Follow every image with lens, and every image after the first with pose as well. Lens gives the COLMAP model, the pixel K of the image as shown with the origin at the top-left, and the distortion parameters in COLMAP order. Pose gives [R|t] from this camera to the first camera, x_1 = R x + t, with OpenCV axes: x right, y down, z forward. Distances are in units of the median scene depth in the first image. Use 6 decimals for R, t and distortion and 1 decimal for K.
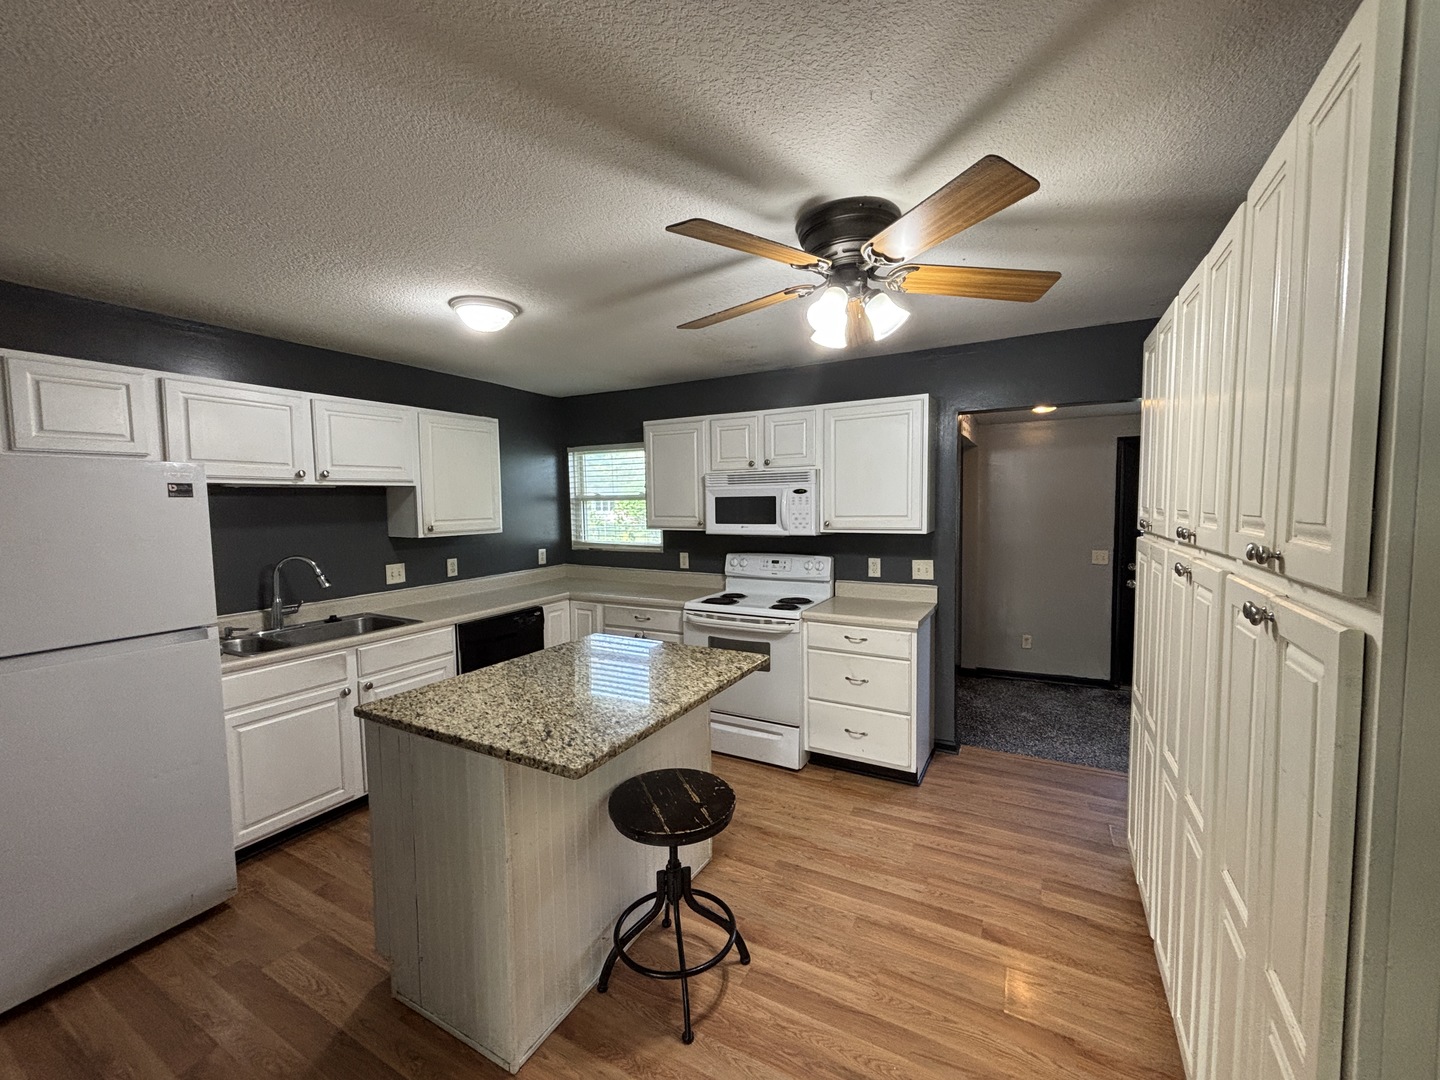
lens RADIAL K [[582.3, 0, 720.0], [0, 582.3, 539.0], [0, 0, 1]] dist [0.004828, -0.000223]
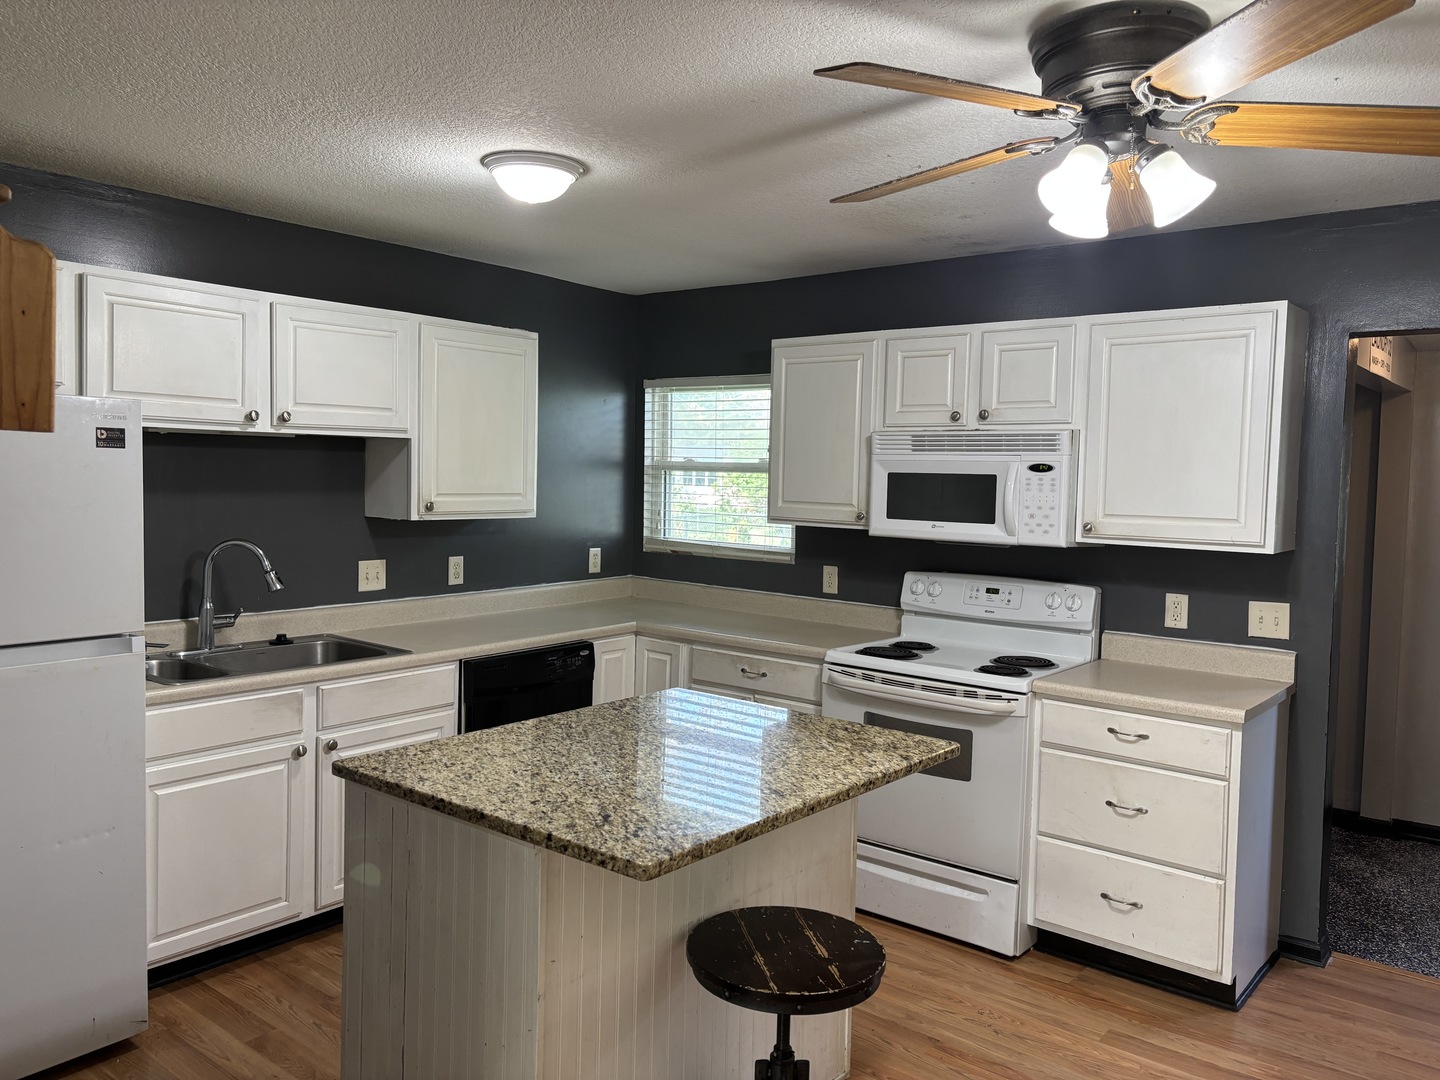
lens RADIAL K [[1076.6, 0, 716.0], [0, 1076.6, 531.5], [0, 0, 1]] dist [0.060768, -0.071561]
pose [[0.983273, 0.046124, -0.176200, 0.018109], [-0.047880, 0.998837, -0.005724, 0.000934], [0.175731, 0.014065, 0.984338, -0.105207]]
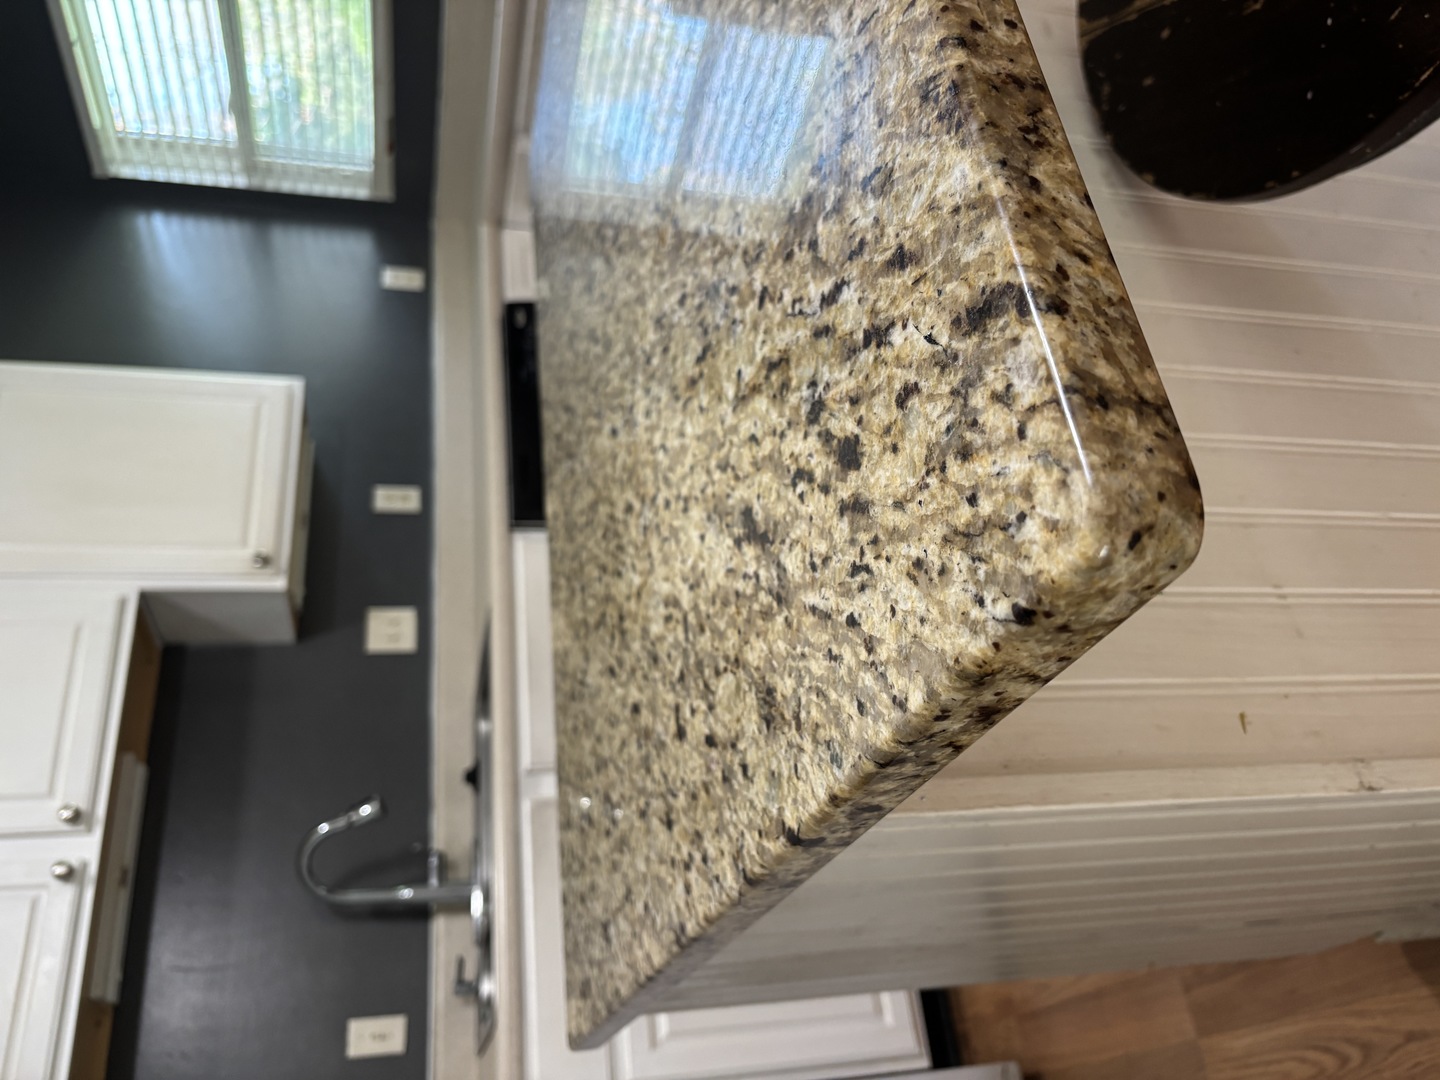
lens RADIAL K [[1151.5, 0, 713.6], [0, 1151.5, 537.0], [0, 0, 1]] dist [0.005285, 0.004644]
pose [[0.161903, -0.858591, -0.486424, -0.071338], [0.975665, 0.065415, 0.209280, 0.124842], [-0.147866, -0.508470, 0.848289, 0.357739]]
